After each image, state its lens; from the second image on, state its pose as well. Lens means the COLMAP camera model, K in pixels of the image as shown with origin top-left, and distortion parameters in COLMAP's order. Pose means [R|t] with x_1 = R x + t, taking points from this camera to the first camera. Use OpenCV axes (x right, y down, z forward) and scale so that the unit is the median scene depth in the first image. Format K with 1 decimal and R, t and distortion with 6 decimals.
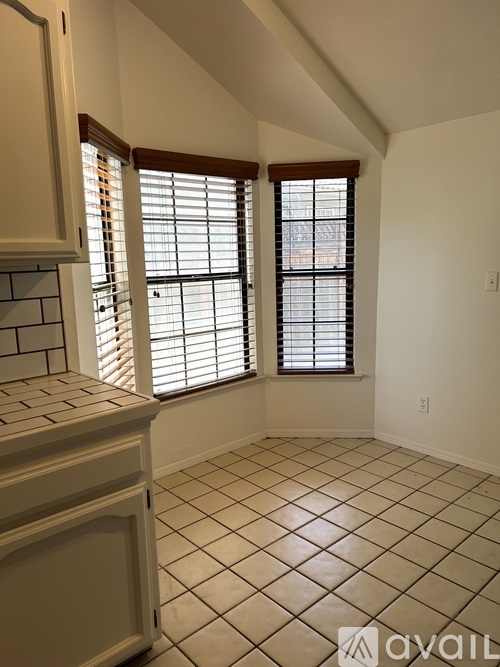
lens RADIAL K [[496.5, 0, 250.0], [0, 496.5, 333.5], [0, 0, 1]] dist [0.006489, -0.013026]
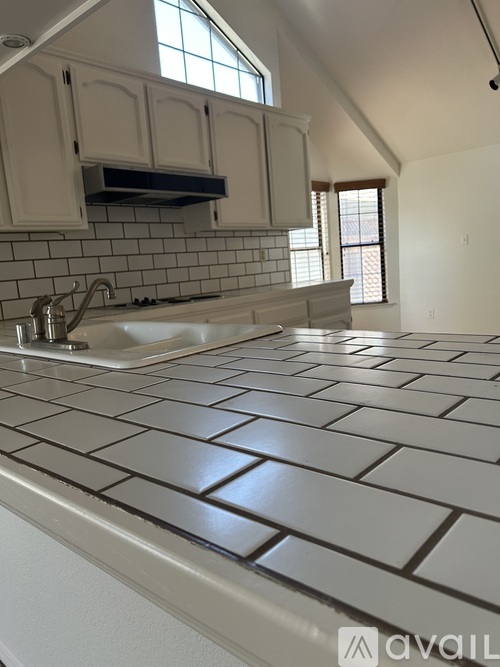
lens RADIAL K [[506.0, 0, 250.0], [0, 506.0, 333.5], [0, 0, 1]] dist [-0.030464, -0.003125]
pose [[0.992400, -0.071356, 0.100252, -0.451286], [0.074091, 0.996967, -0.023817, 0.198026], [-0.098248, 0.031064, 0.994677, -0.682053]]
